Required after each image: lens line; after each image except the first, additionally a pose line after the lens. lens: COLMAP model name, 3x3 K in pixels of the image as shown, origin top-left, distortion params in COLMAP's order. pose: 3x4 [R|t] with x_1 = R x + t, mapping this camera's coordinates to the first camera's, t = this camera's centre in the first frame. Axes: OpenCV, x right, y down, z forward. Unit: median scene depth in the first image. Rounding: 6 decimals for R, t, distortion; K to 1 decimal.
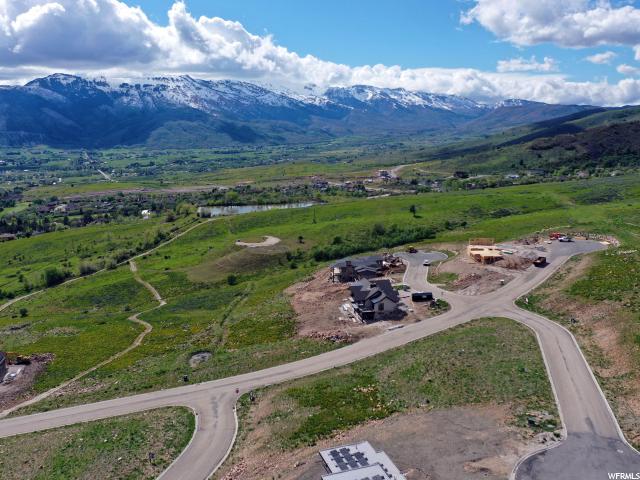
lens RADIAL K [[562.2, 0, 319.4], [0, 562.2, 236.4], [0, 0, 1]] dist [-0.005519, -0.006517]
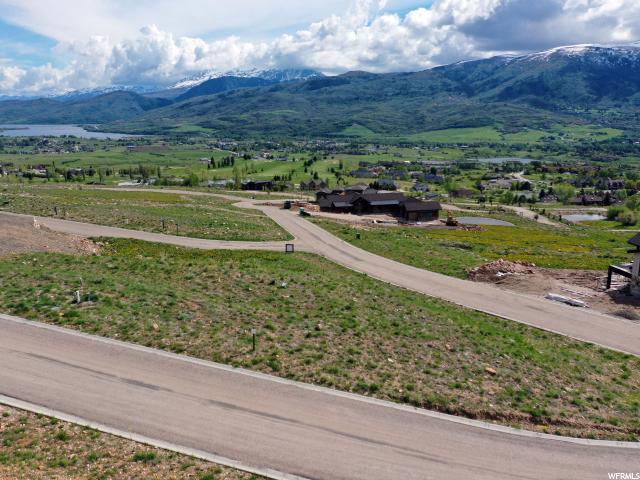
lens RADIAL K [[562.2, 0, 319.4], [0, 562.2, 236.4], [0, 0, 1]] dist [-0.005519, -0.006517]
pose [[-0.012106, 0.236545, -0.971545, 0.528666], [-0.181497, 0.954957, 0.234768, 0.058800], [0.983317, 0.179175, 0.031371, 0.832567]]
